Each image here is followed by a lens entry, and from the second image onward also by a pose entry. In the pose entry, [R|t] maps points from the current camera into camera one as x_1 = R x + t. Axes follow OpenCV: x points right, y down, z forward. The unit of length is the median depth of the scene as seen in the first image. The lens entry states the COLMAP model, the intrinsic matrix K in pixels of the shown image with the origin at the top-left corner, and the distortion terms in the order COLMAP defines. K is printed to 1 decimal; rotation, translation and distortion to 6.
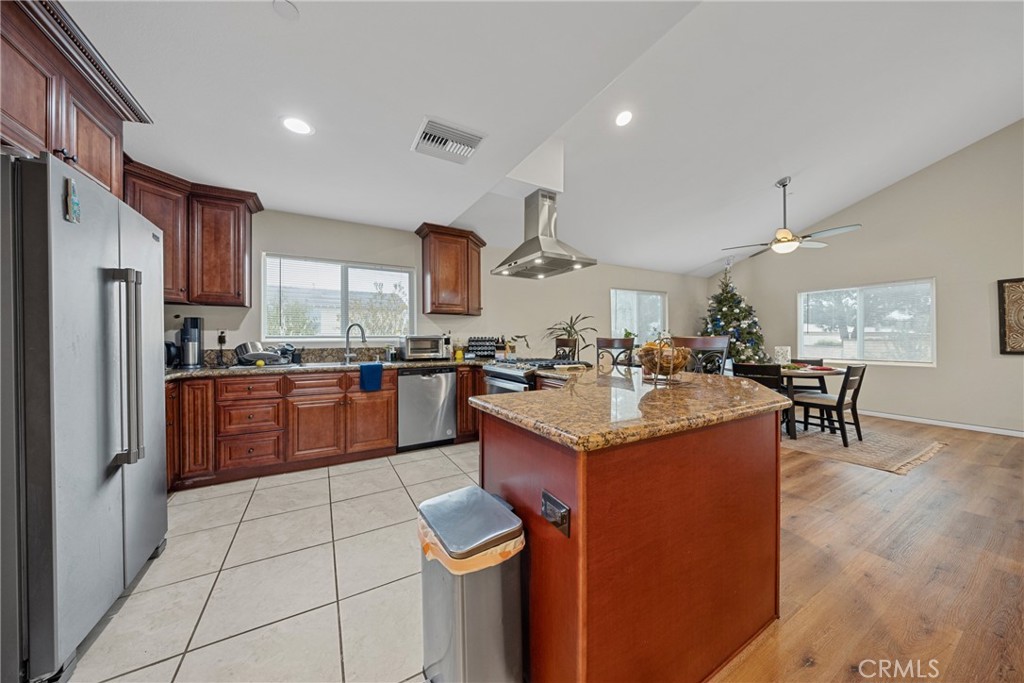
lens RADIAL K [[342.0, 0, 512.6], [0, 342.0, 338.3], [0, 0, 1]] dist [-0.003046, 0.000324]
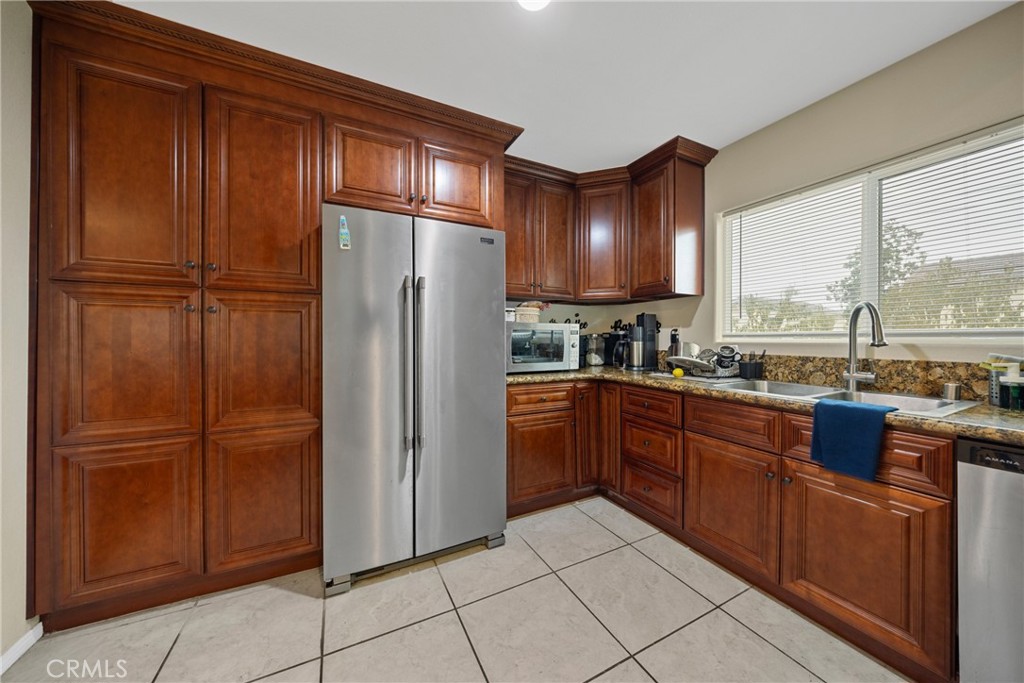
lens RADIAL K [[342.0, 0, 510.3], [0, 342.0, 339.1], [0, 0, 1]] dist [-0.003046, 0.000324]
pose [[-0.057118, 0.004062, -0.998359, -0.008198], [-0.002234, 0.999989, 0.004197, 0.001475], [0.998365, 0.002470, -0.057109, 0.626293]]
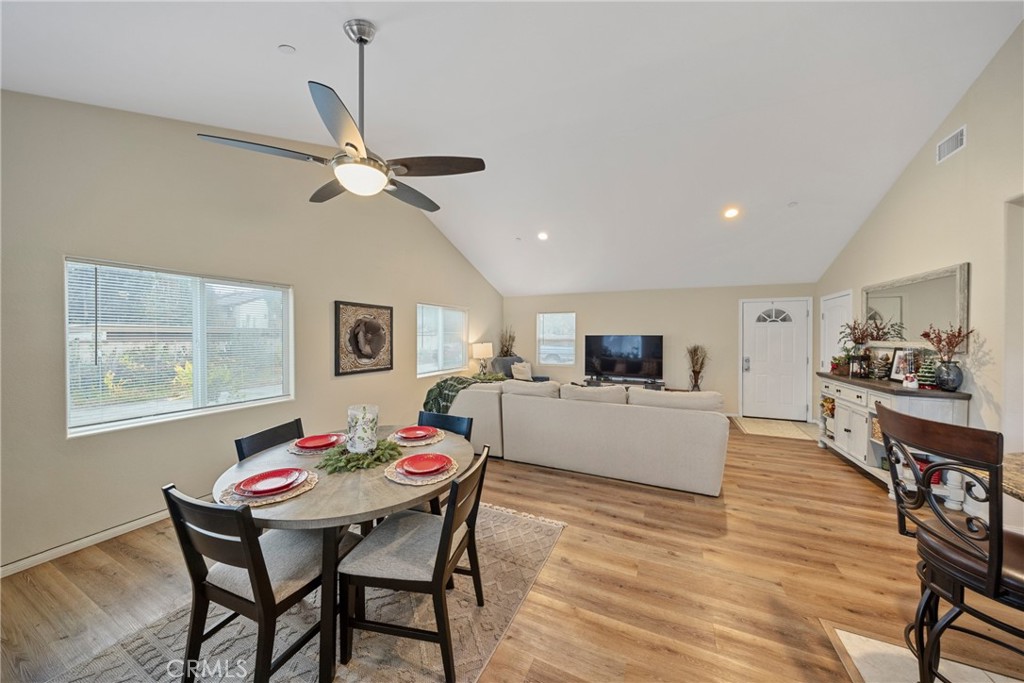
lens RADIAL K [[342.0, 0, 512.1], [0, 342.0, 339.2], [0, 0, 1]] dist [-0.003046, 0.000324]
pose [[-0.582363, -0.007134, 0.812897, 0.404243], [-0.002746, 0.999973, 0.006808, -0.082914], [-0.812924, 0.001732, -0.582367, 1.408577]]
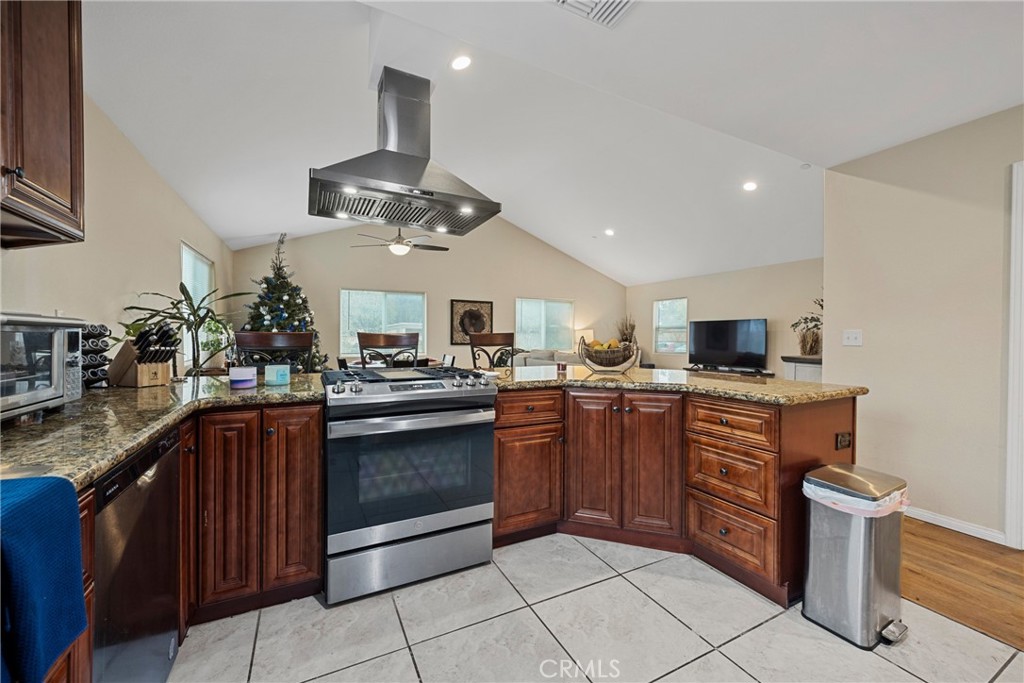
lens RADIAL K [[396.8, 0, 506.8], [0, 396.8, 342.1], [0, 0, 1]] dist [-0.001086, -0.000049]
pose [[0.056273, -0.012955, 0.998331, -0.549529], [-0.009144, 0.999867, 0.013490, 0.006031], [-0.998374, -0.009888, 0.056147, 0.759071]]
